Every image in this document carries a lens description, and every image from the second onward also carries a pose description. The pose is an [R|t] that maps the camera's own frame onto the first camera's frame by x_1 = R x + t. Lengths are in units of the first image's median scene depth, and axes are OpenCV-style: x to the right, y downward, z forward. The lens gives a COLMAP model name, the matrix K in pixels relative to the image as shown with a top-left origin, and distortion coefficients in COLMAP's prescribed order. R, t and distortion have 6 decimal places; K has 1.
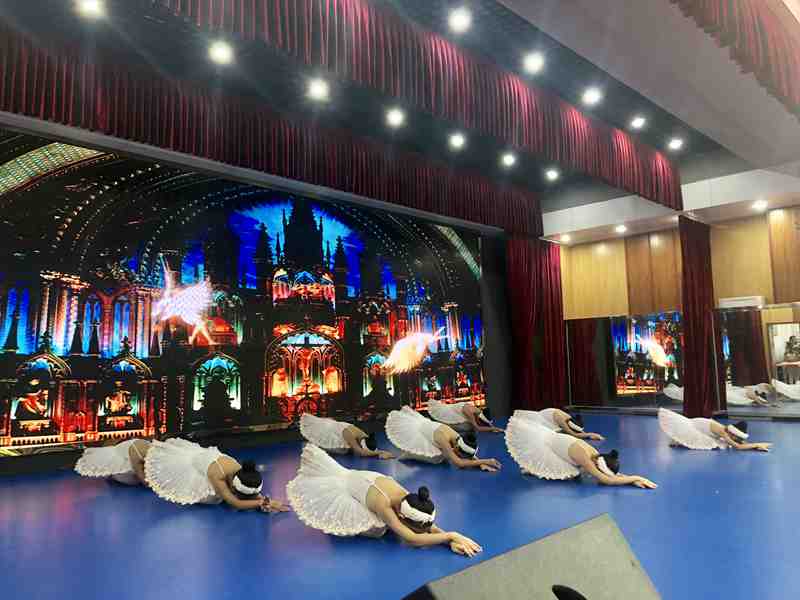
lens RADIAL K [[684.3, 0, 400.0], [0, 684.3, 300.0], [0, 0, 1]] dist [0.080998, -0.007060]
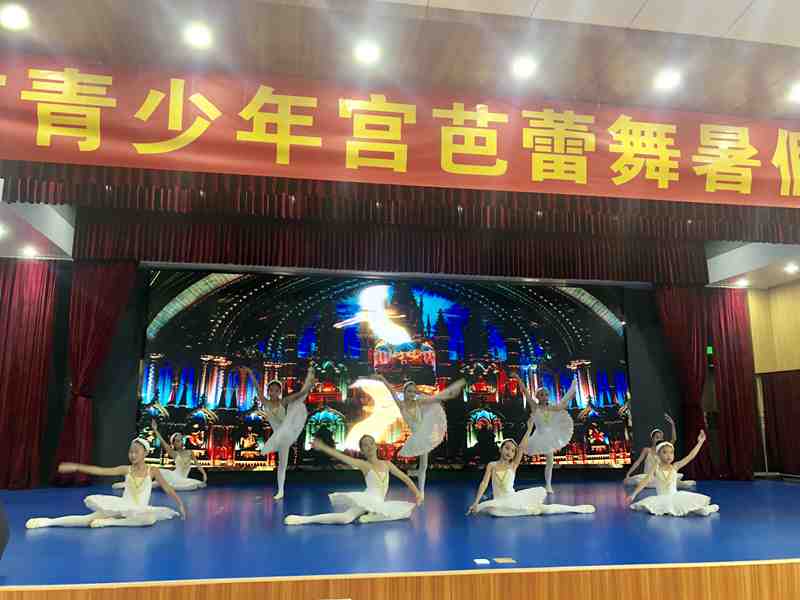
lens RADIAL K [[684.3, 0, 400.0], [0, 684.3, 300.0], [0, 0, 1]] dist [0.080998, -0.007060]
pose [[0.791233, -0.081176, -0.606103, 0.622509], [0.040059, 0.995902, -0.081086, -0.016791], [0.610201, 0.039878, 0.791242, 0.017809]]
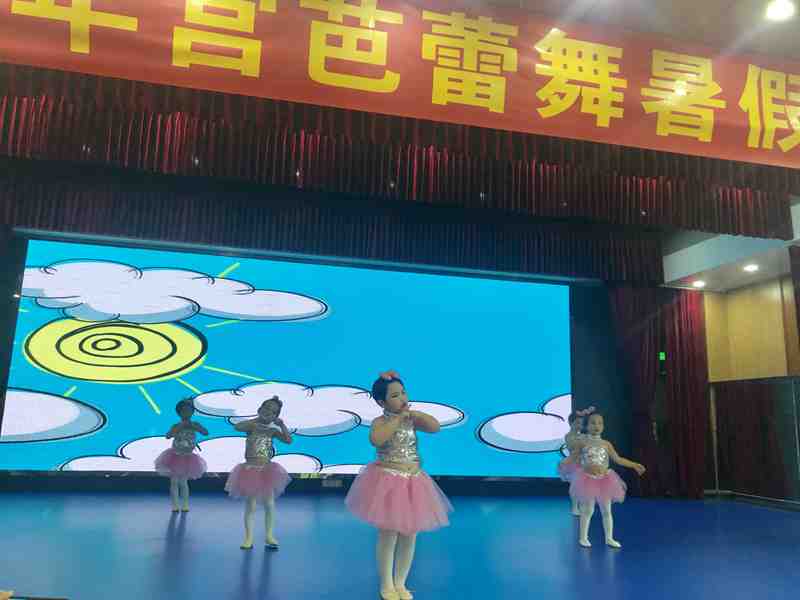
lens RADIAL K [[684.3, 0, 400.0], [0, 684.3, 300.0], [0, 0, 1]] dist [0.080998, -0.007060]
pose [[0.822595, -0.054572, -0.566003, 0.593350], [0.005812, 0.996139, -0.087596, 0.001562], [0.568598, 0.068766, 0.819736, 0.167768]]
